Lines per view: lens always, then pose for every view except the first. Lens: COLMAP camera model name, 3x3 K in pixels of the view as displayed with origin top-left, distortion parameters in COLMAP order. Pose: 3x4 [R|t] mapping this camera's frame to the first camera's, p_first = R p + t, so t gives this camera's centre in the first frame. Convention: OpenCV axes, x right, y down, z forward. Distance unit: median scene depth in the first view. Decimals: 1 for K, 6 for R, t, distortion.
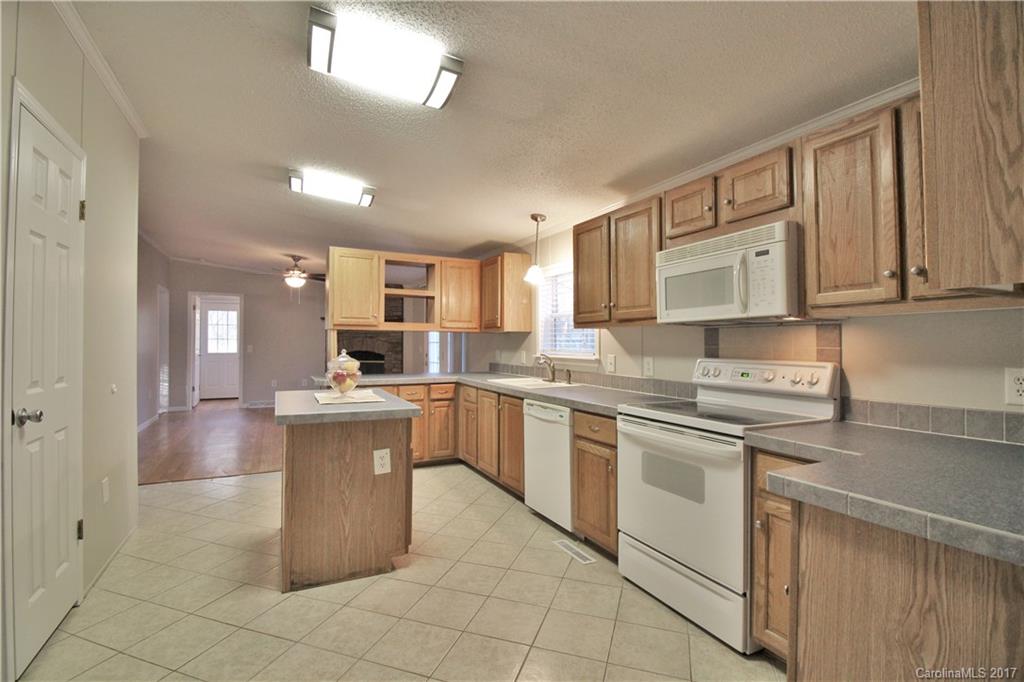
lens RADIAL K [[475.4, 0, 512.0], [0, 475.4, 341.0], [0, 0, 1]] dist [0.000608, -0.000220]
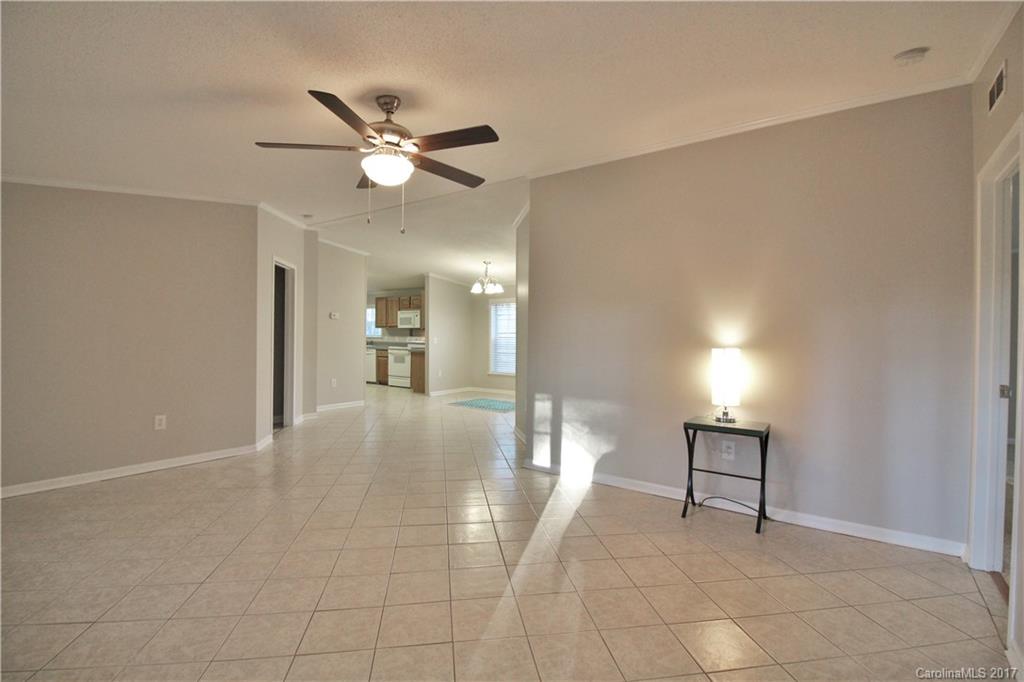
lens RADIAL K [[475.4, 0, 512.0], [0, 475.4, 341.0], [0, 0, 1]] dist [0.000608, -0.000220]
pose [[0.893351, 0.004713, 0.449334, -0.694108], [-0.013726, 0.999765, 0.016804, -0.008593], [-0.449149, -0.021180, 0.893206, -3.259878]]
